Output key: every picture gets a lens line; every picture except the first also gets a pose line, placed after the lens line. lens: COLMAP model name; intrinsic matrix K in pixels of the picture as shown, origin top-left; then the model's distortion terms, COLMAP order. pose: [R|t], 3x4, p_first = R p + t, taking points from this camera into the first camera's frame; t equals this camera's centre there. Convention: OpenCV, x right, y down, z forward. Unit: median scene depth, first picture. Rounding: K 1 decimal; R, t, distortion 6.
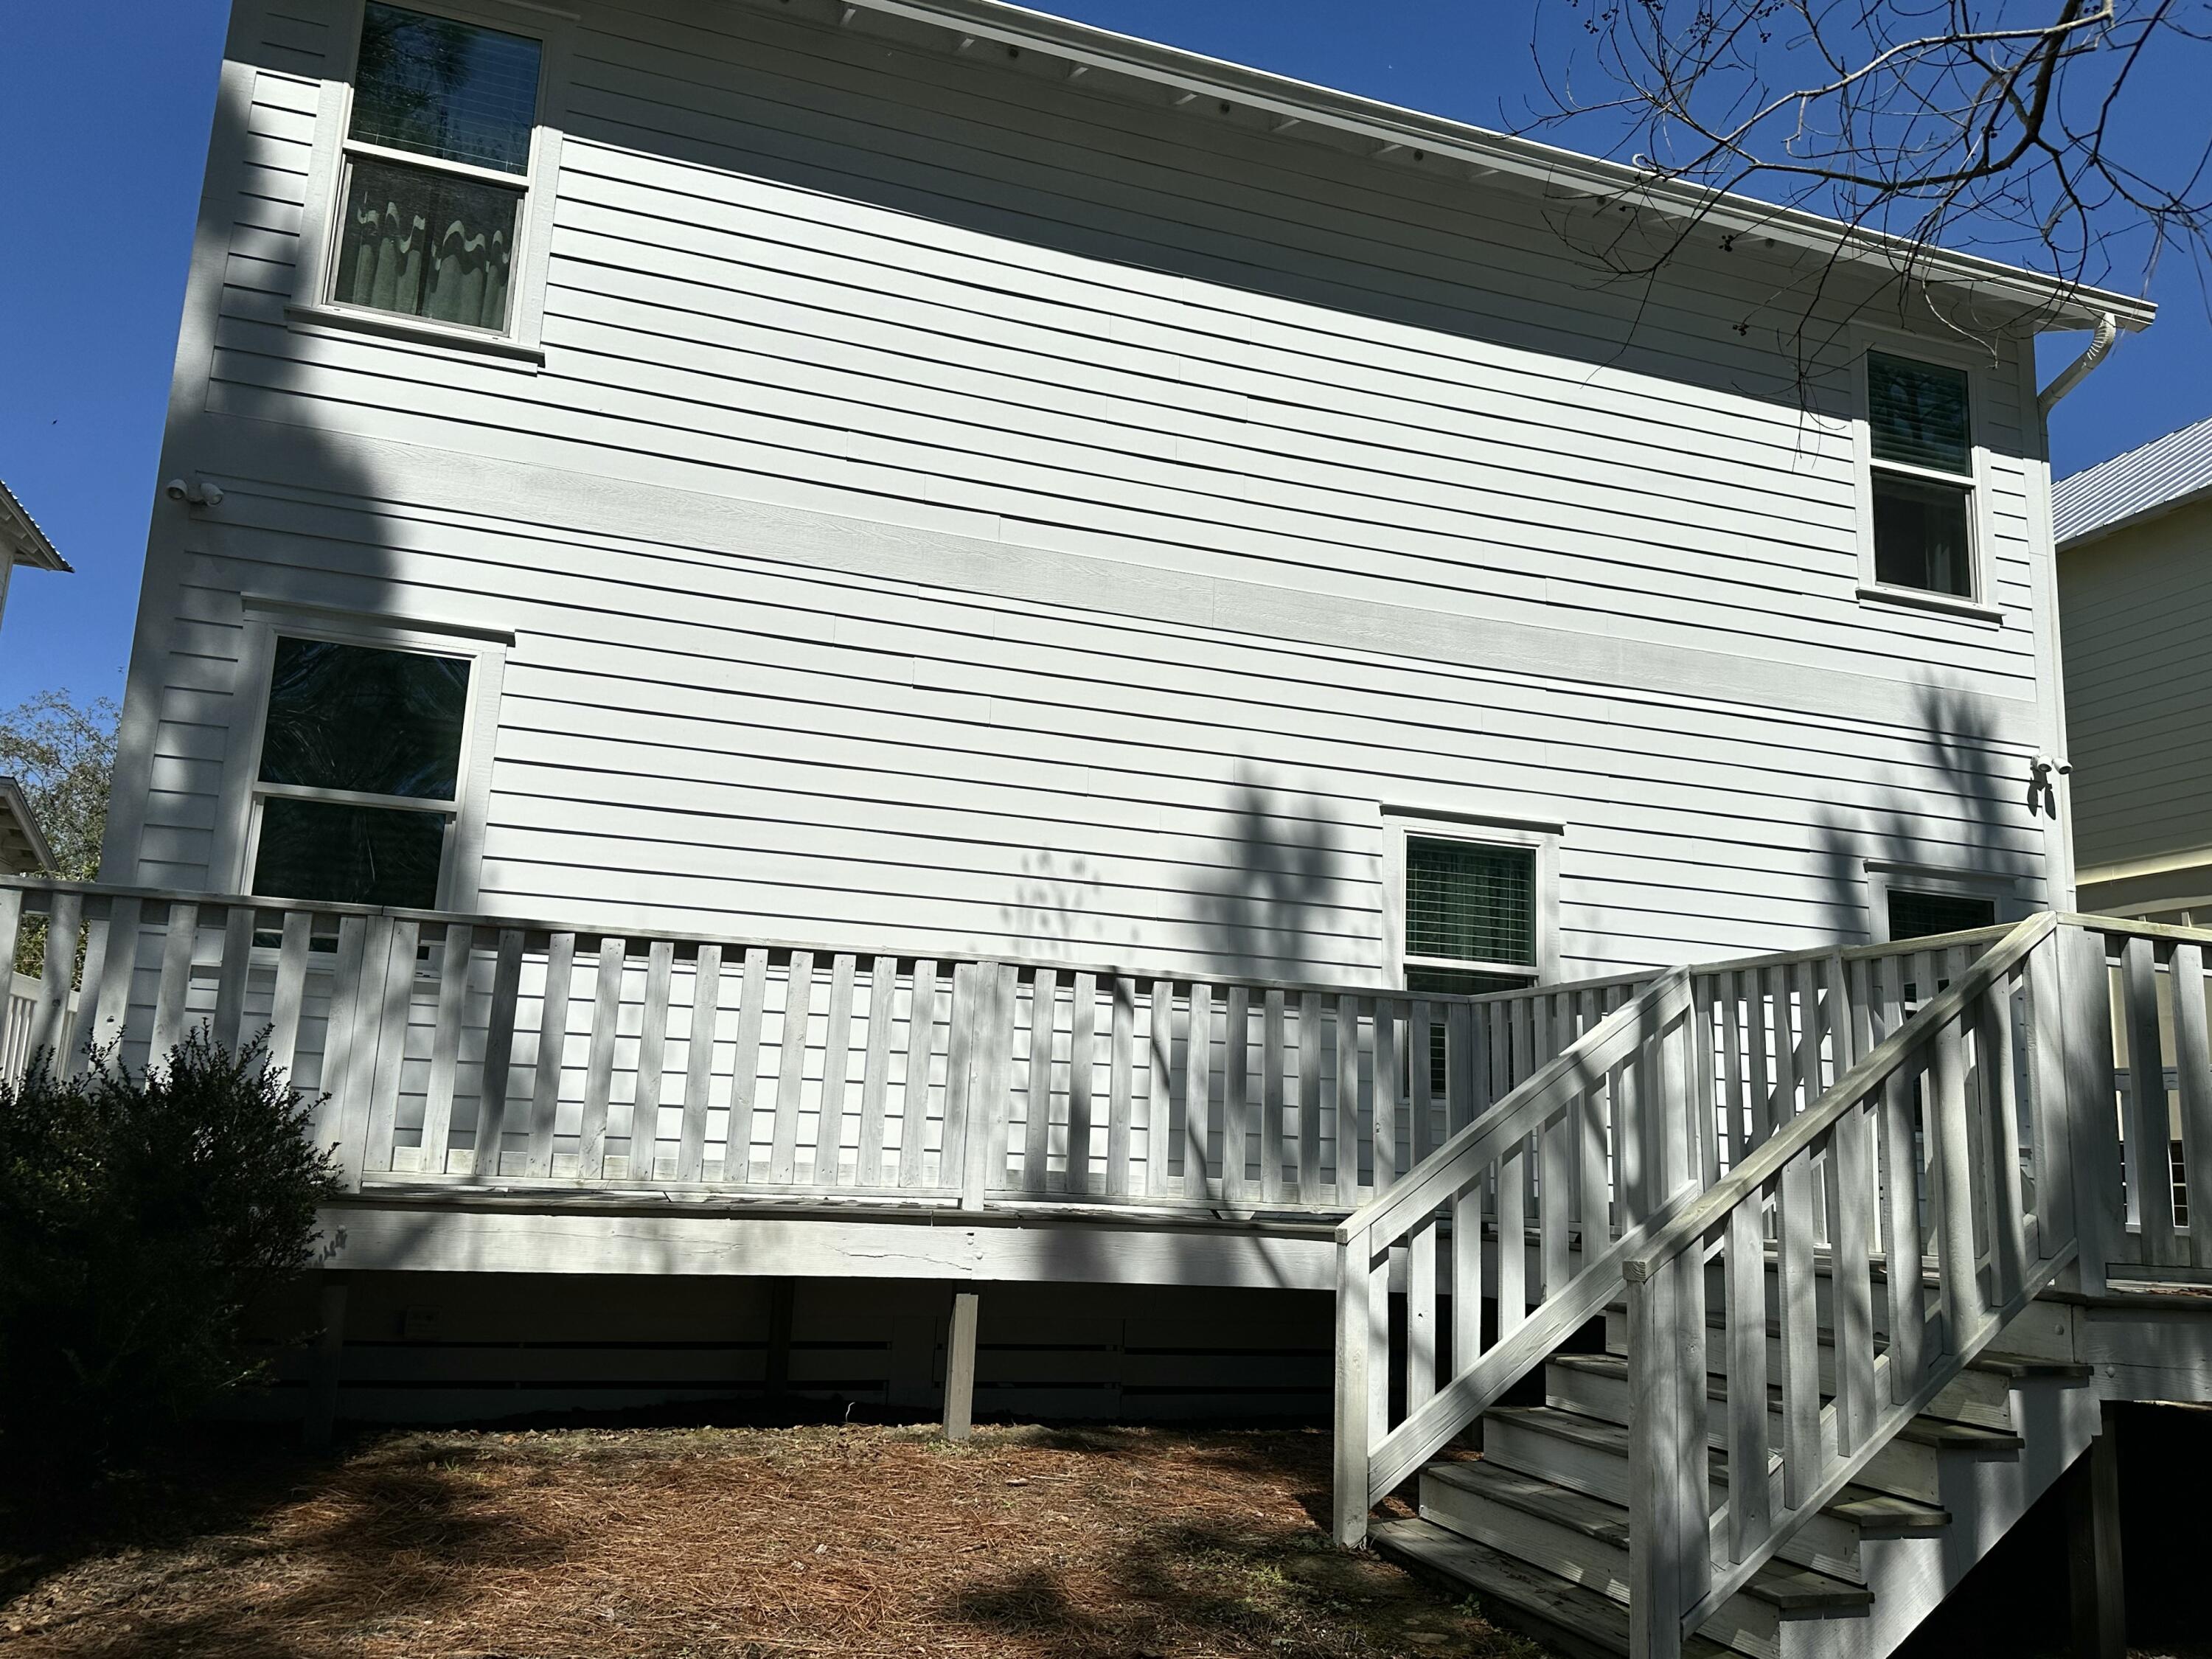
lens RADIAL K [[1655.7, 0, 1105.2], [0, 1655.7, 814.7], [0, 0, 1]] dist [0.063907, -0.075091]
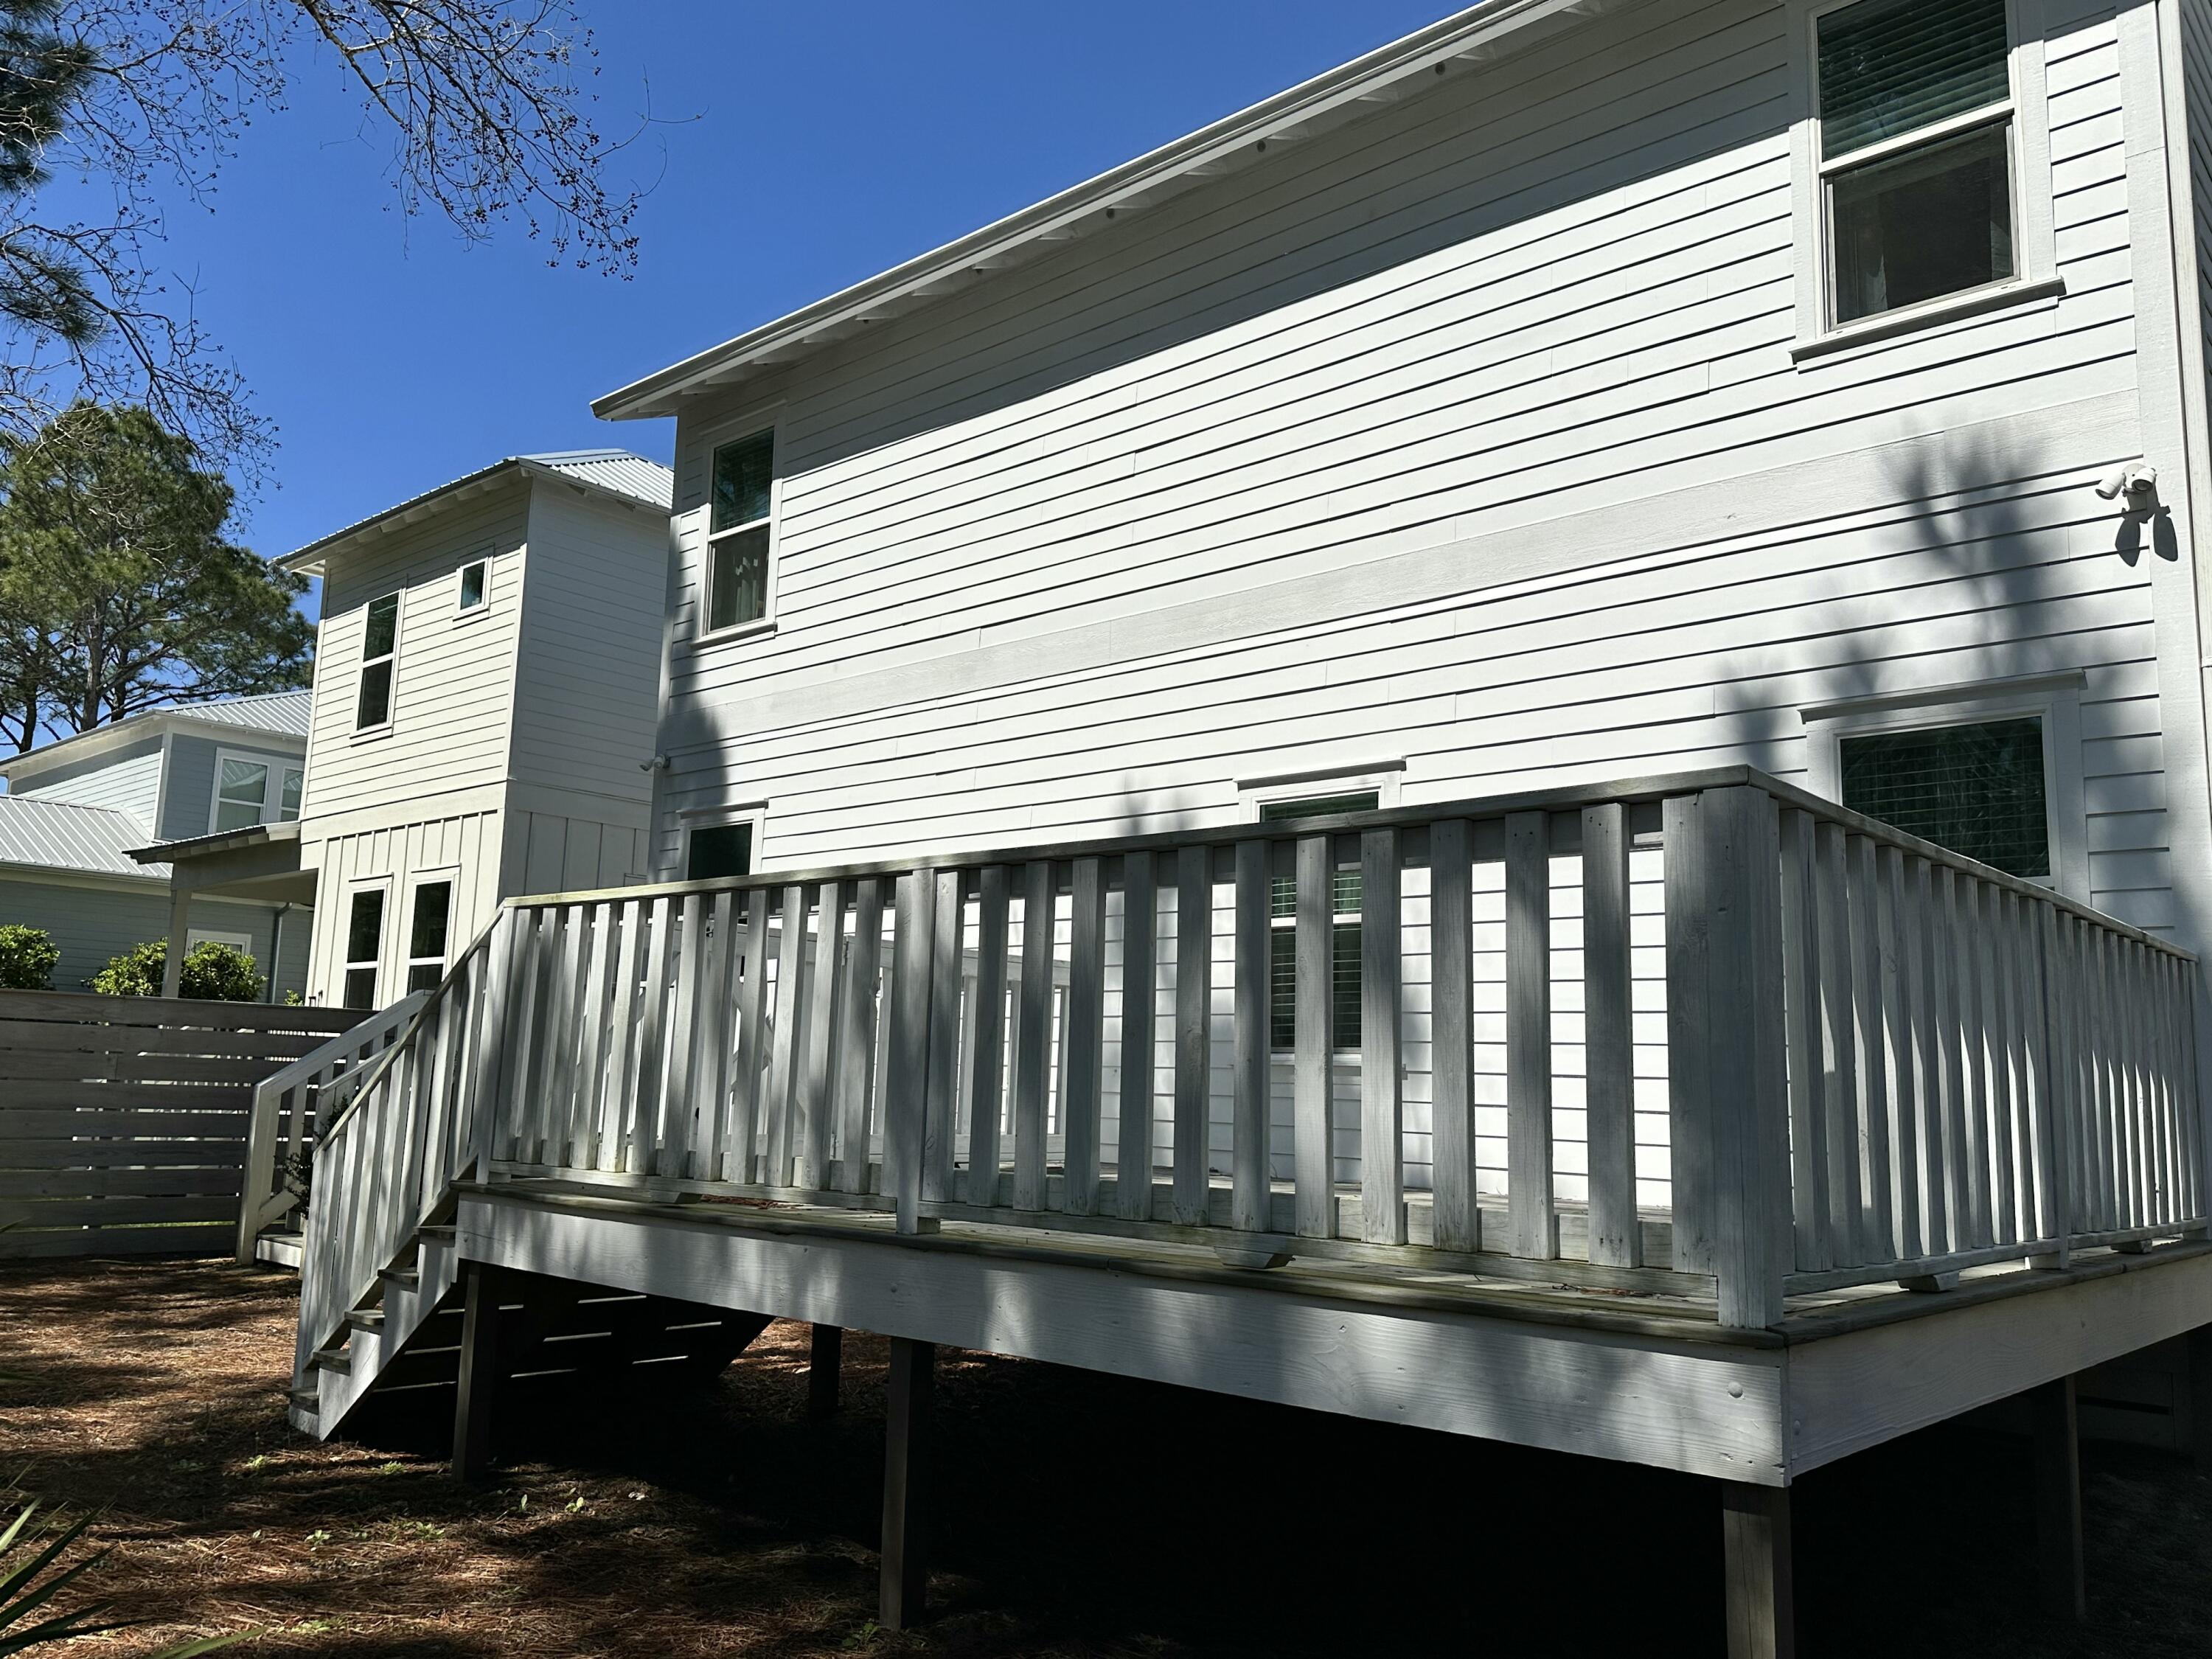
lens RADIAL K [[1655.7, 0, 1105.2], [0, 1655.7, 814.7], [0, 0, 1]] dist [0.063907, -0.075091]
pose [[0.507027, -0.172121, -0.844570, 0.972342], [0.173196, 0.980218, -0.095790, 0.097275], [0.844350, -0.097708, 0.526807, 0.344473]]
